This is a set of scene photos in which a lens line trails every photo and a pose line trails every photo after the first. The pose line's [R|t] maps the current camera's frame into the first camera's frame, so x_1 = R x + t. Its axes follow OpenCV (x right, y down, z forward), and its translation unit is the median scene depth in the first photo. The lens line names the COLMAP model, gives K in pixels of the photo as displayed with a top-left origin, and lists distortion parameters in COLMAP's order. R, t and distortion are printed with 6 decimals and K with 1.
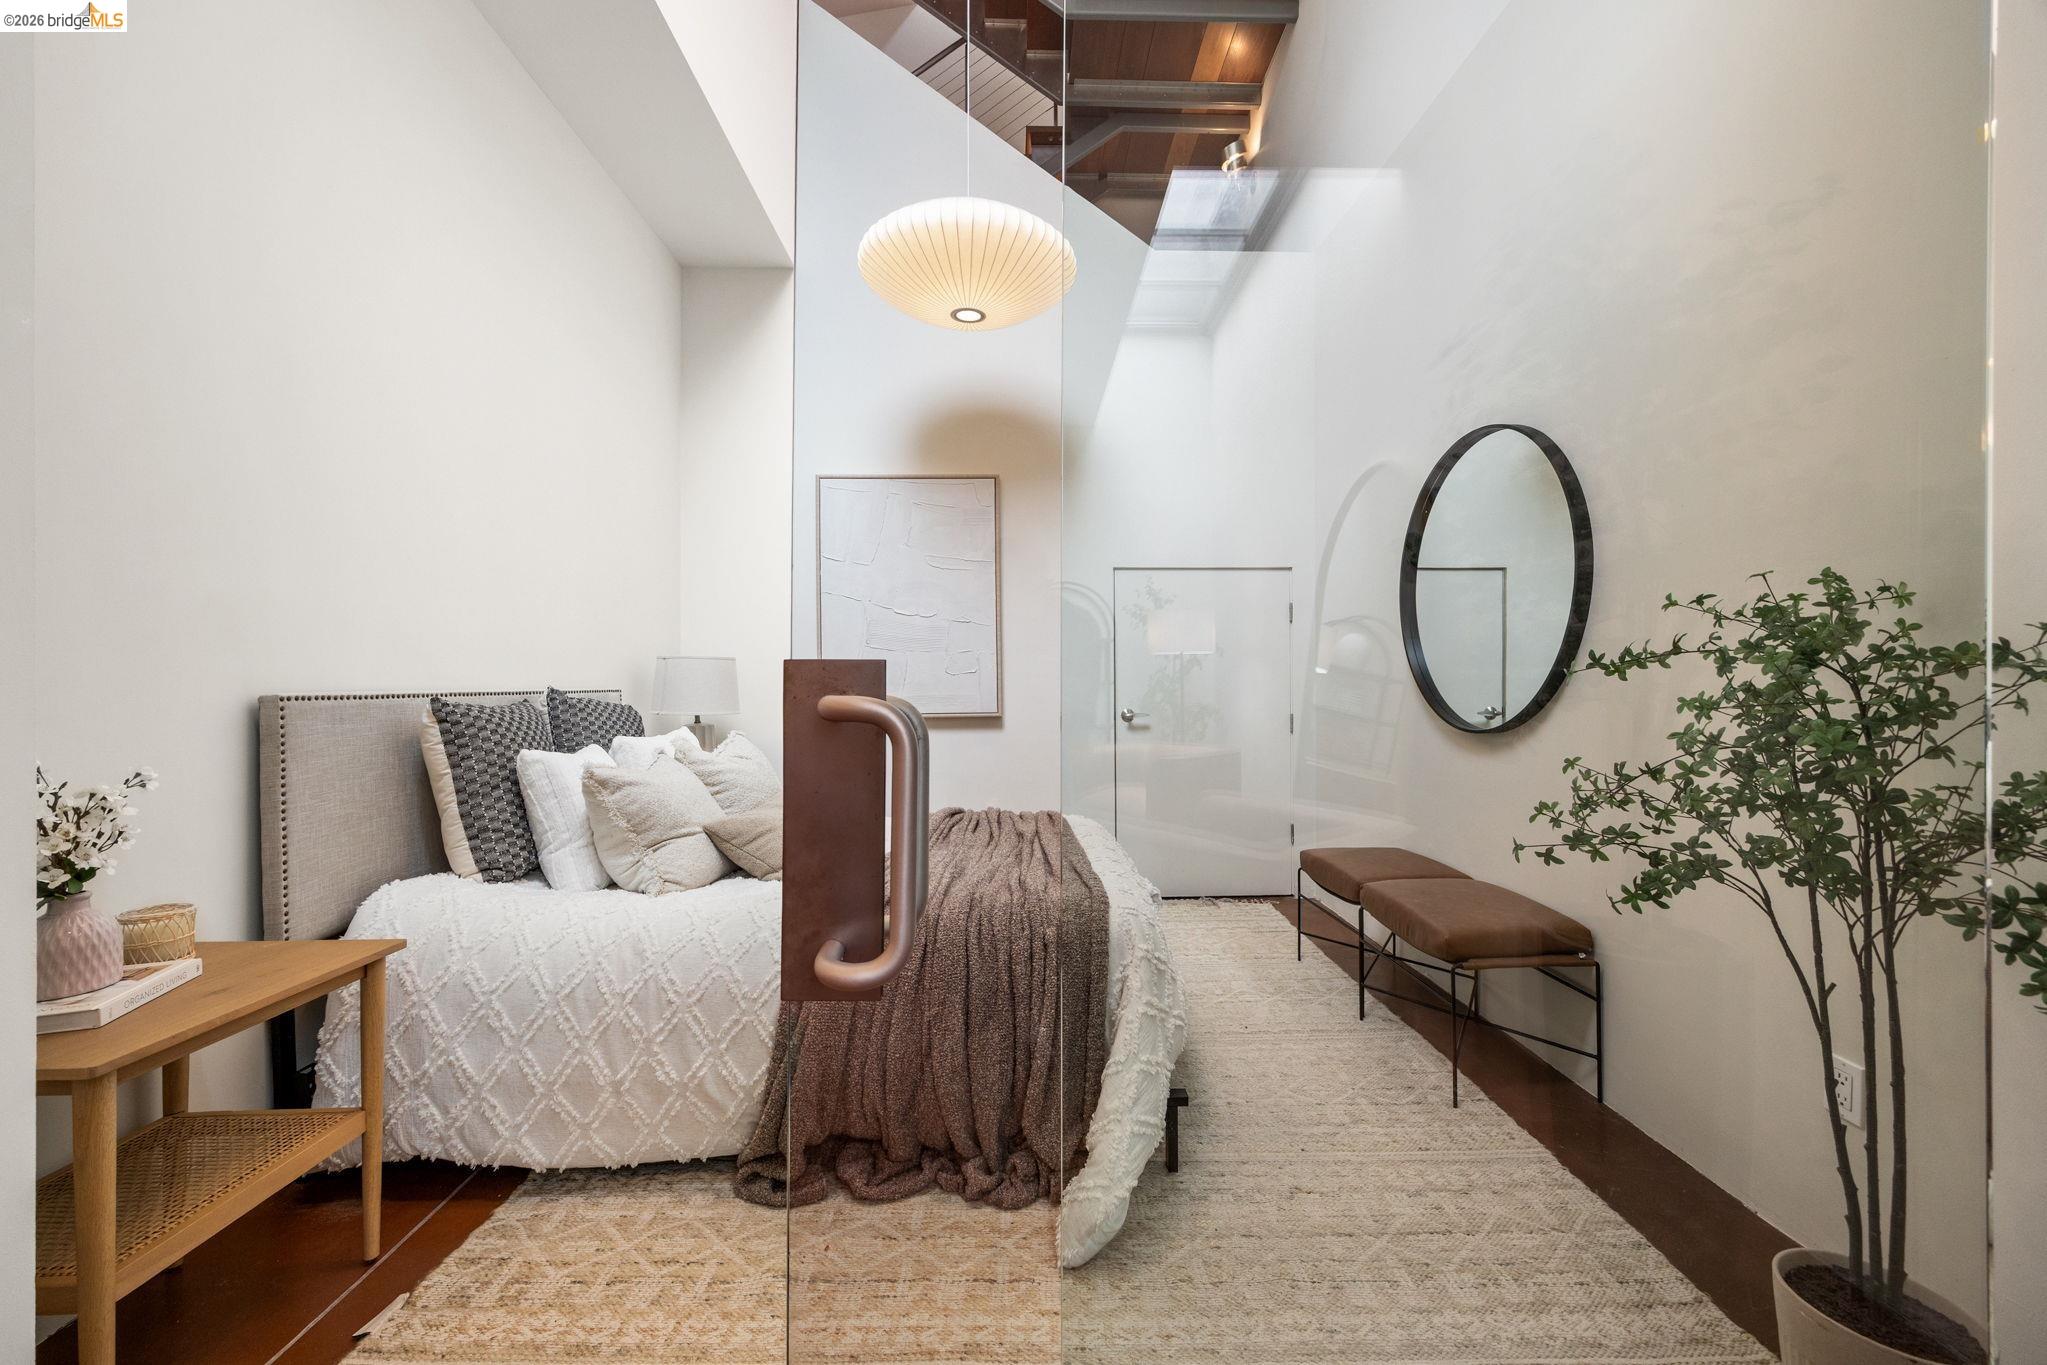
lens RADIAL K [[782.5, 0, 1023.5], [0, 782.5, 682.5], [0, 0, 1]] dist [-0.001371, -0.000203]
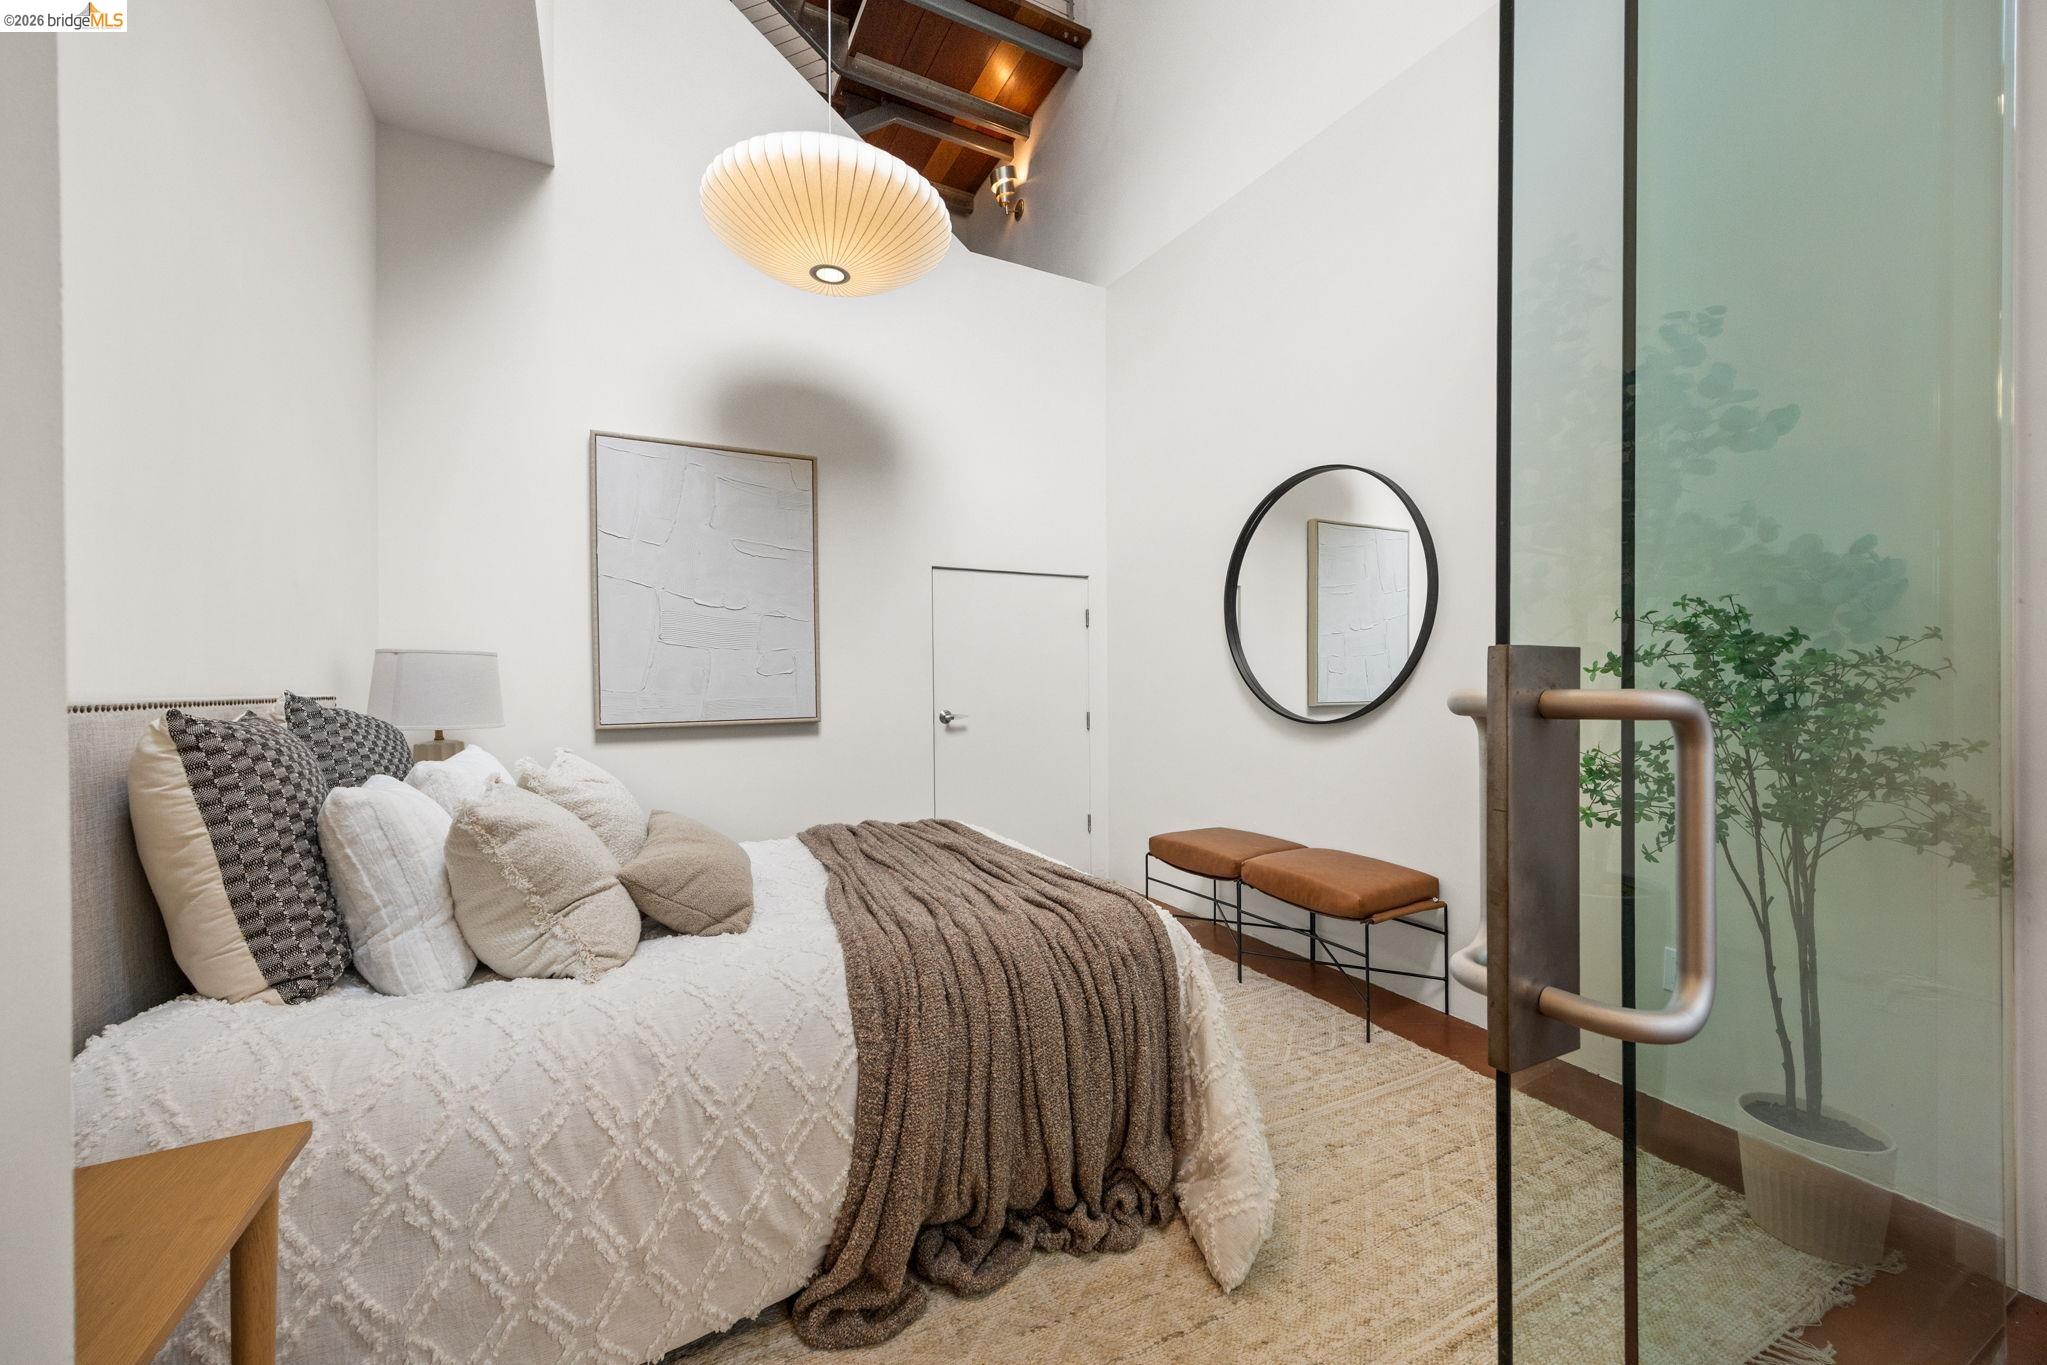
lens RADIAL K [[758.8, 0, 1019.0], [0, 758.8, 690.9], [0, 0, 1]] dist [0.001146, -0.000035]
pose [[0.905522, -0.008310, 0.424218, -0.410721], [0.005027, 0.999948, 0.008857, 0.002623], [-0.424270, -0.005887, 0.905517, 0.197865]]
